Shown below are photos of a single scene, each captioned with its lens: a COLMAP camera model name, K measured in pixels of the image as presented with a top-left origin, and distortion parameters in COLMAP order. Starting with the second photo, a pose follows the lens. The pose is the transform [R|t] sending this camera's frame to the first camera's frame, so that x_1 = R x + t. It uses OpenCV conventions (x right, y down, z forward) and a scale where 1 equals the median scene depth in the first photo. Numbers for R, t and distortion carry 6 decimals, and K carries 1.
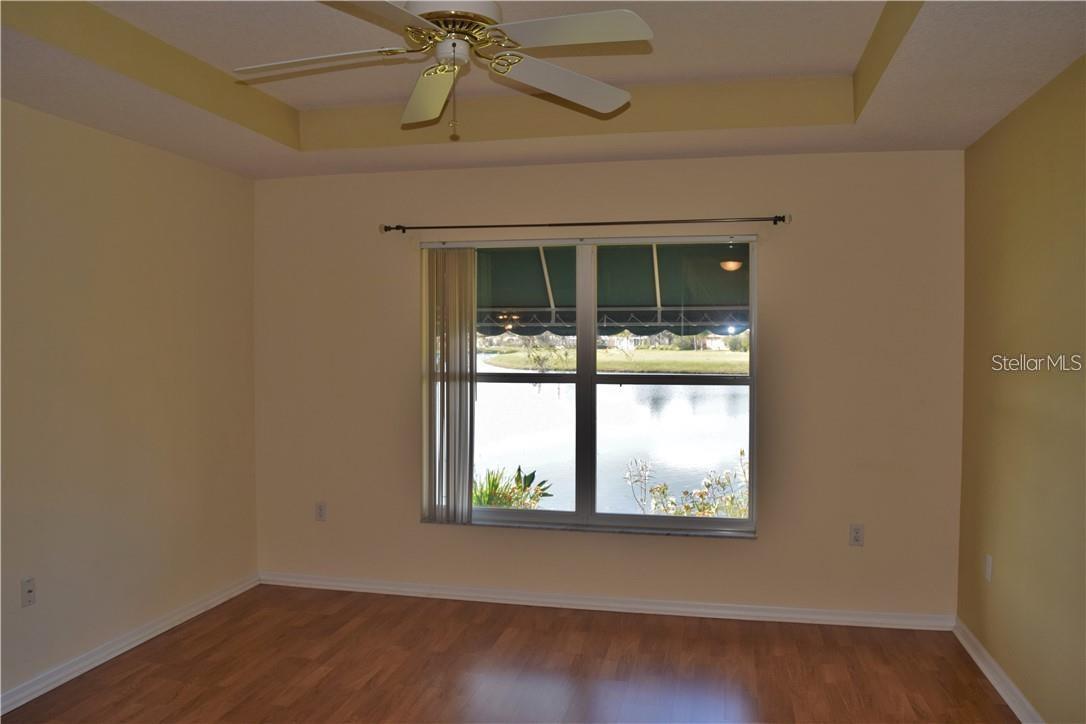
lens RADIAL K [[850.7, 0, 540.5], [0, 850.7, 362.2], [0, 0, 1]] dist [-0.096987, 0.020882]
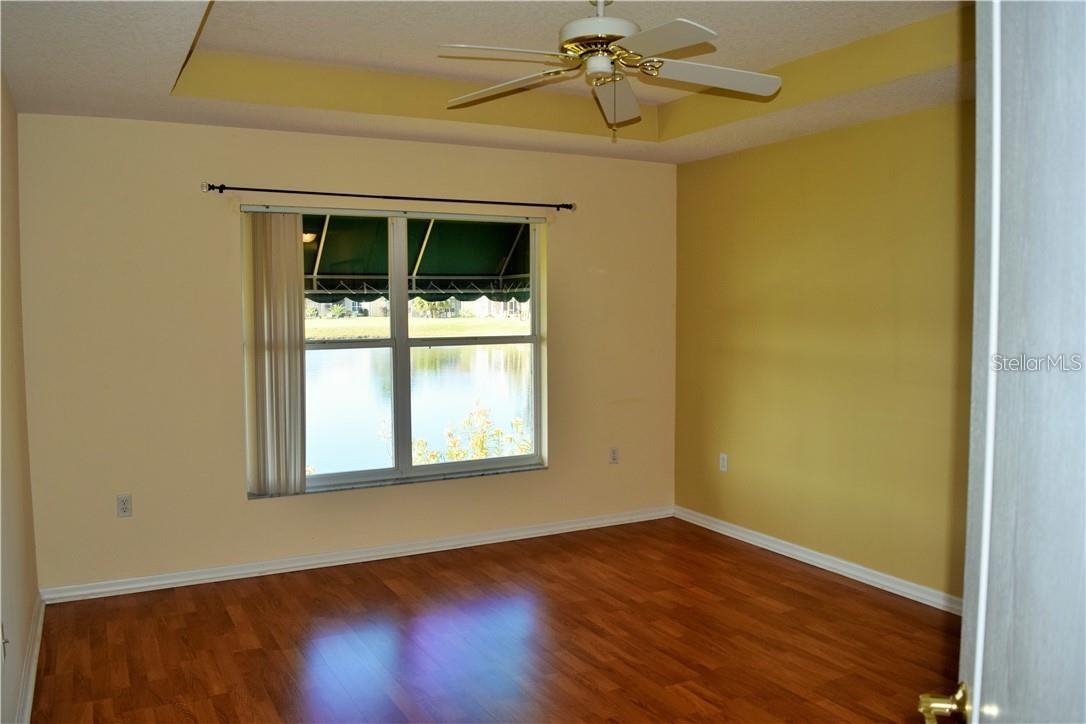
lens RADIAL K [[841.3, 0, 543.0], [0, 841.3, 362.0], [0, 0, 1]] dist [-0.098706, 0.015497]
pose [[0.759767, -0.049687, 0.648294, -0.495943], [0.025189, 0.998577, 0.047015, -0.000911], [-0.649707, -0.019390, 0.759937, 0.078951]]
